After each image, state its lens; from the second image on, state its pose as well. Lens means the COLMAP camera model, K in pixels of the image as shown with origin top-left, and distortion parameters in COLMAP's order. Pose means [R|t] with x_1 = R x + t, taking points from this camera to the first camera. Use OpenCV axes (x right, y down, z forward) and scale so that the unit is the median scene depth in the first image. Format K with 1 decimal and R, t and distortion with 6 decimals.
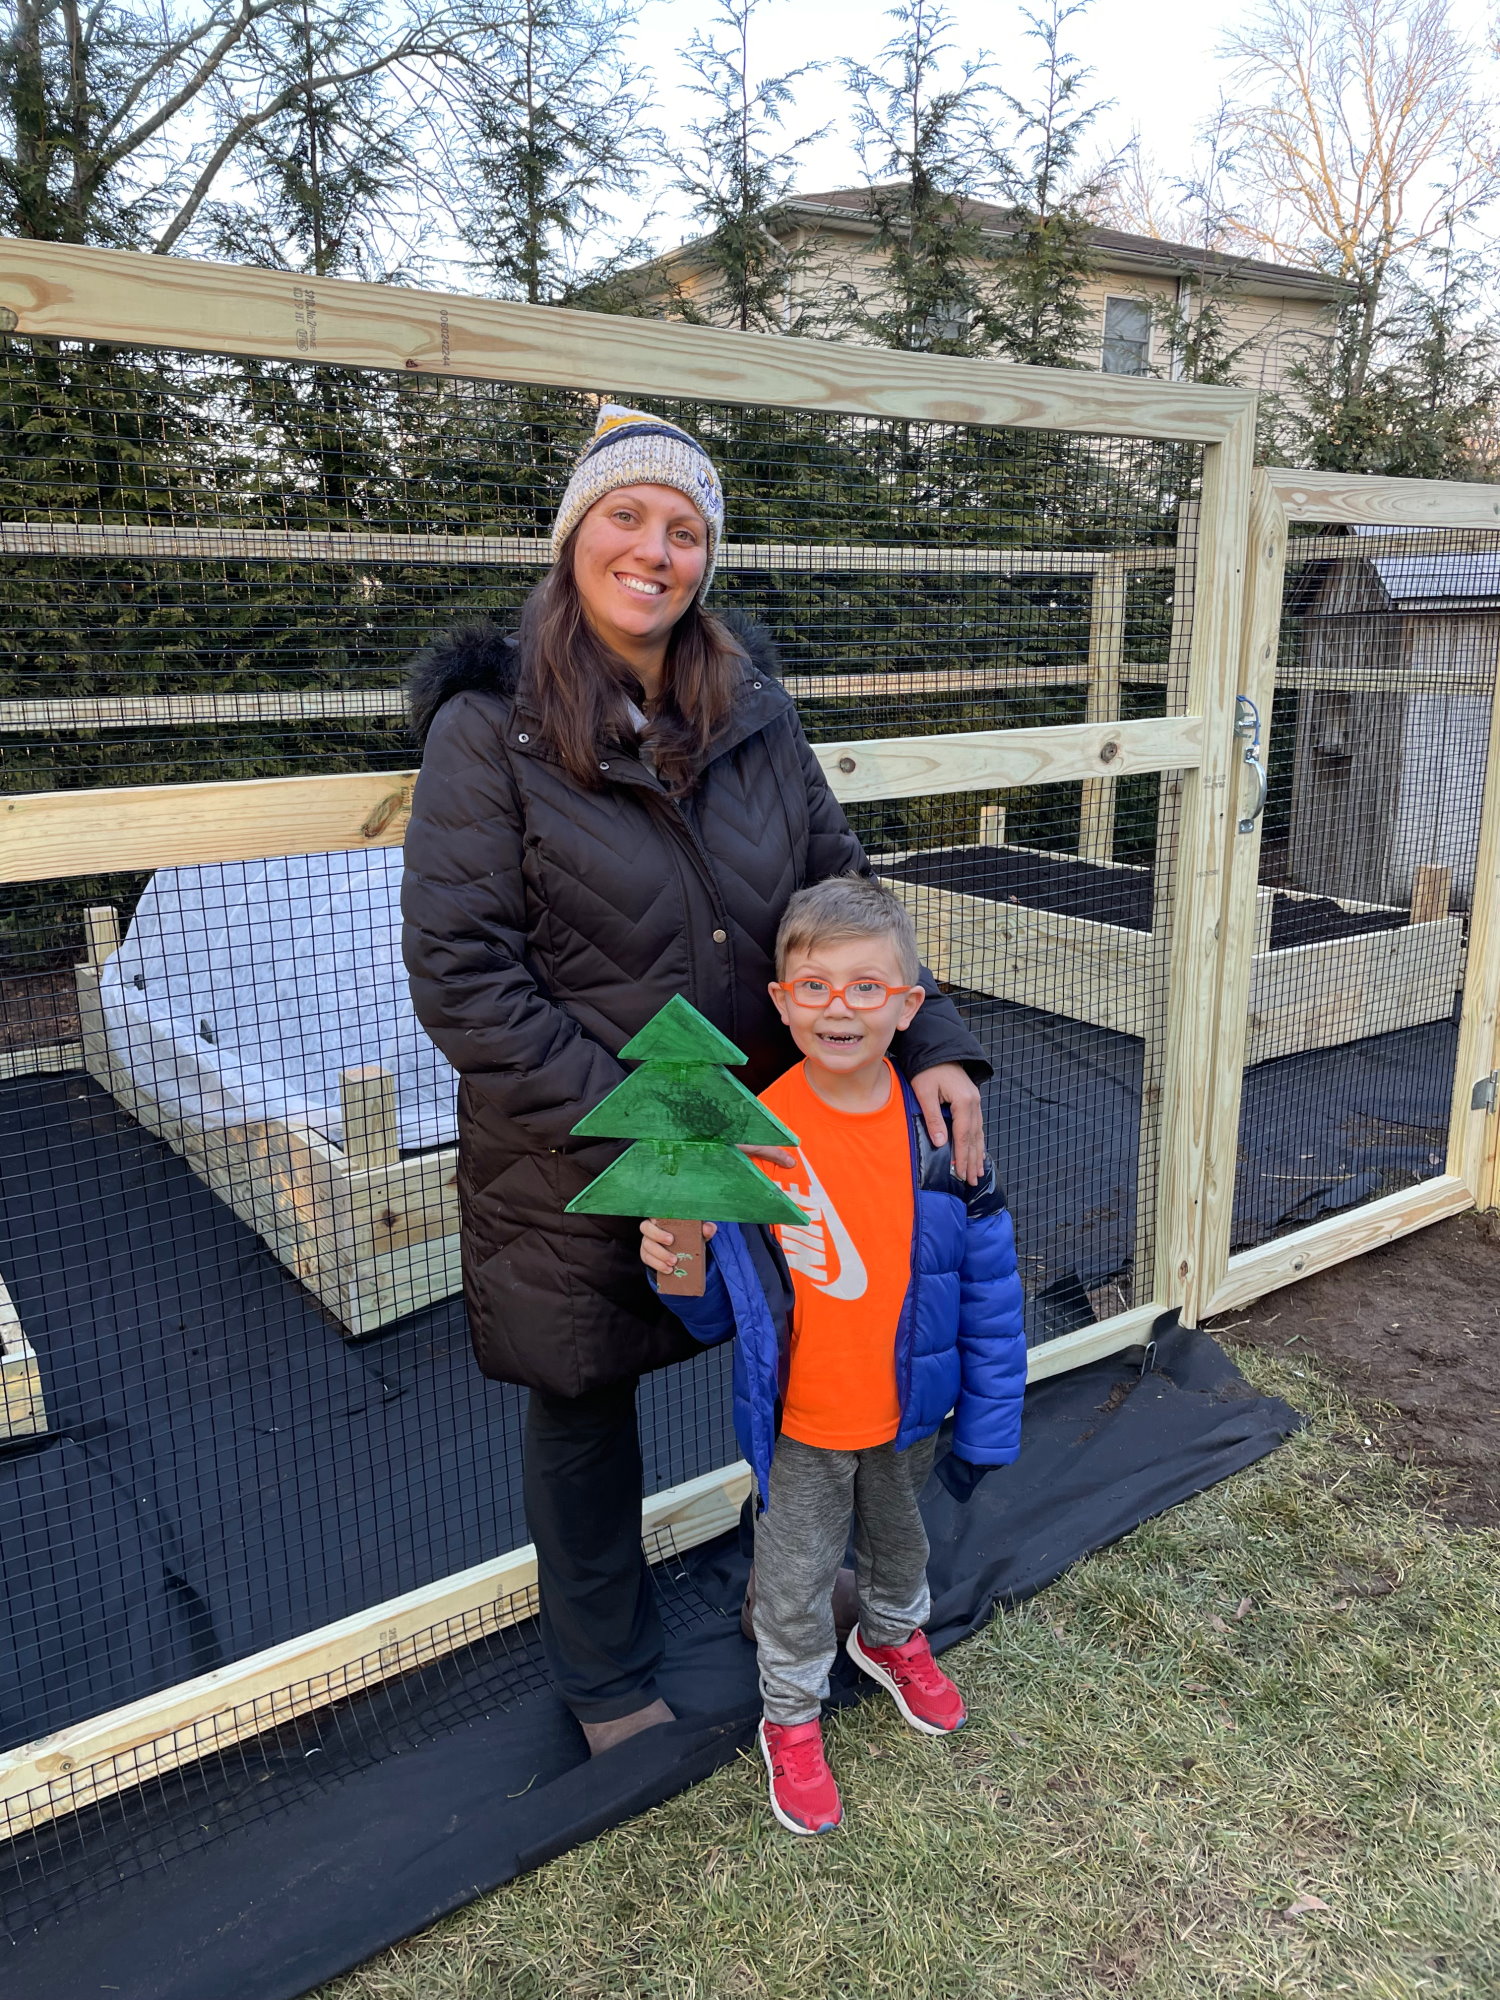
lens RADIAL K [[1519.8, 0, 690.5], [0, 1519.8, 987.4], [0, 0, 1]] dist [0.073874, -0.088570]
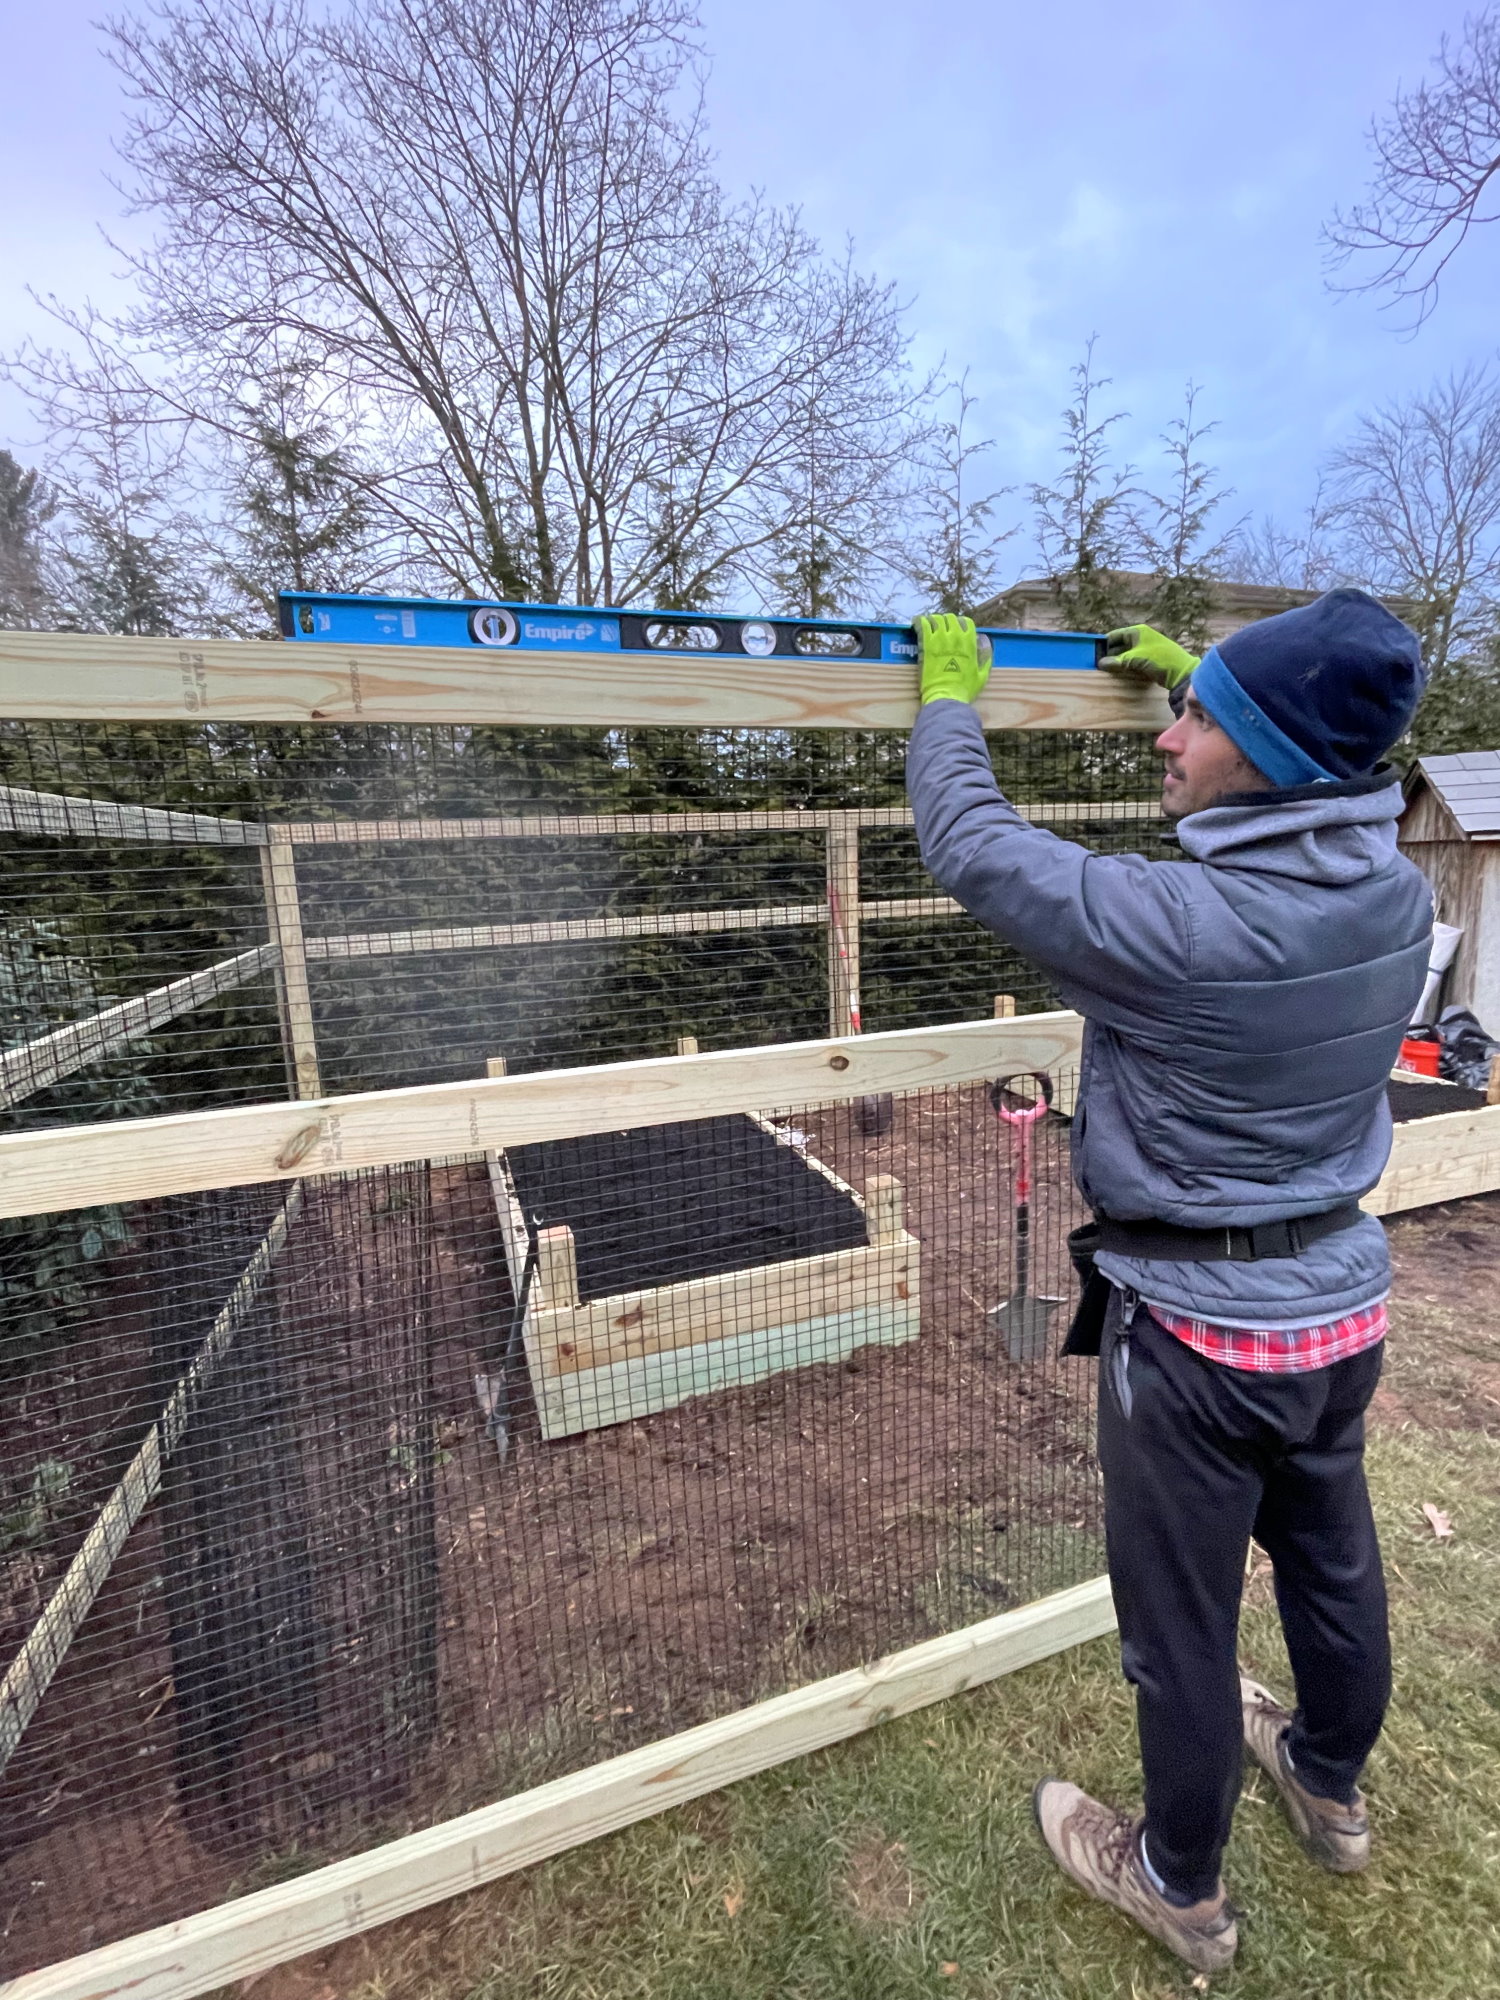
lens RADIAL K [[888.7, 0, 733.4], [0, 888.7, 1000.8], [0, 0, 1]] dist [-0.002146, 0.002145]
pose [[0.964827, 0.021246, -0.262025, 0.055875], [-0.035852, 0.998050, -0.051089, -0.045546], [0.260429, 0.058686, 0.963708, 0.119564]]
